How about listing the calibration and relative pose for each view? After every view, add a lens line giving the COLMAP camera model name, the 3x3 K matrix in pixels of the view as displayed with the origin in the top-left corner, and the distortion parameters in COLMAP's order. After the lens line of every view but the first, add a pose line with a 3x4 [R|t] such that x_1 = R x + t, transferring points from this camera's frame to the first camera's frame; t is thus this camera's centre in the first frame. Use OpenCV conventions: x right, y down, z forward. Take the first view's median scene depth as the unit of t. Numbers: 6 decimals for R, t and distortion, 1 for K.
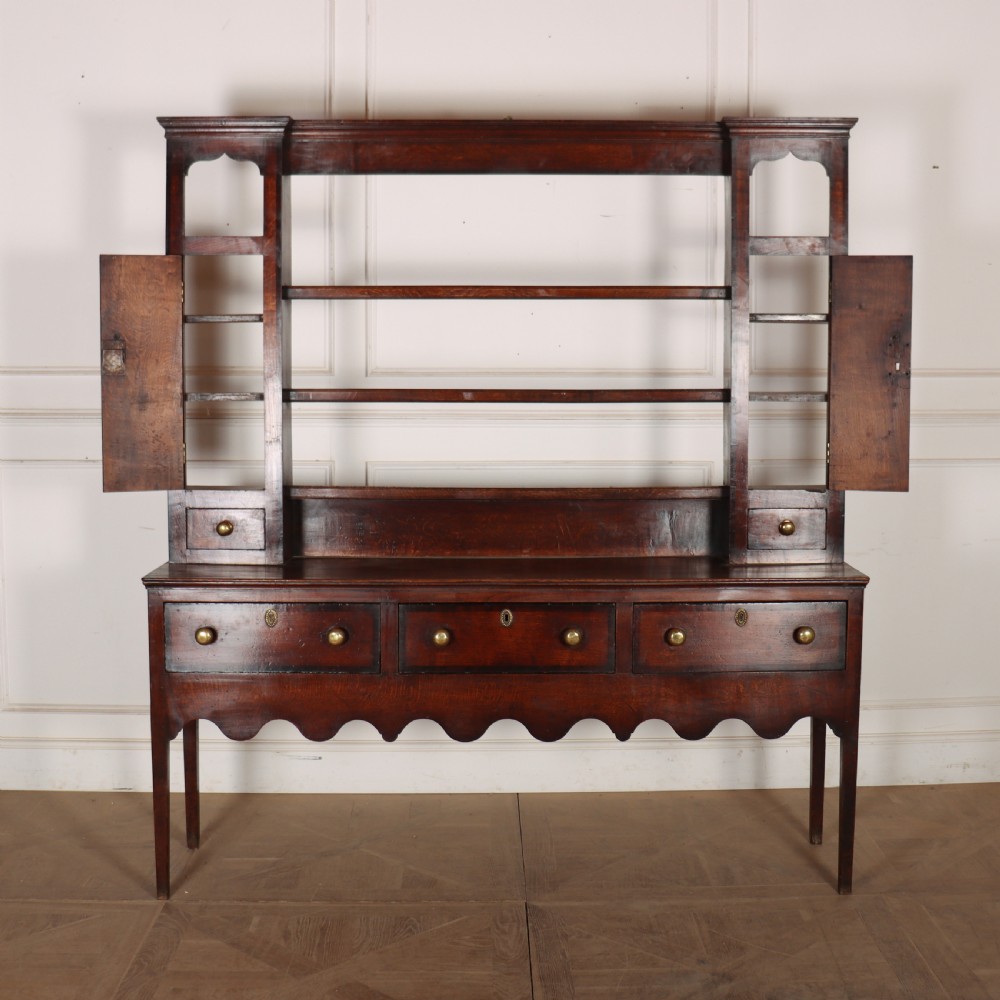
lens RADIAL K [[1516.3, 0, 523.9], [0, 1516.3, 498.2], [0, 0, 1]] dist [-0.158105, 0.238855]
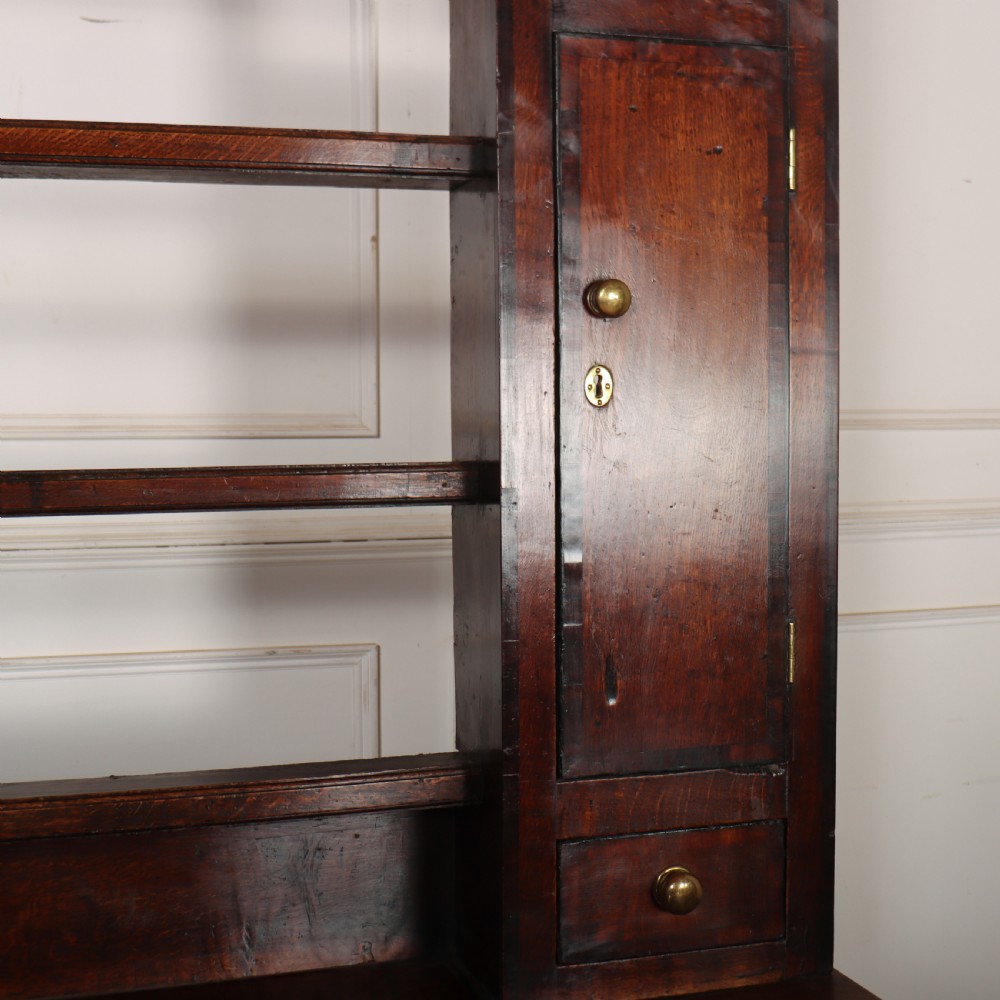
lens RADIAL K [[1516.3, 0, 523.9], [0, 1516.3, 498.2], [0, 0, 1]] dist [-0.158105, 0.238855]
pose [[0.957700, -0.015489, 0.287351, 0.054302], [0.036106, 0.997127, -0.066589, -0.044895], [-0.285494, 0.074148, 0.955508, 0.718297]]
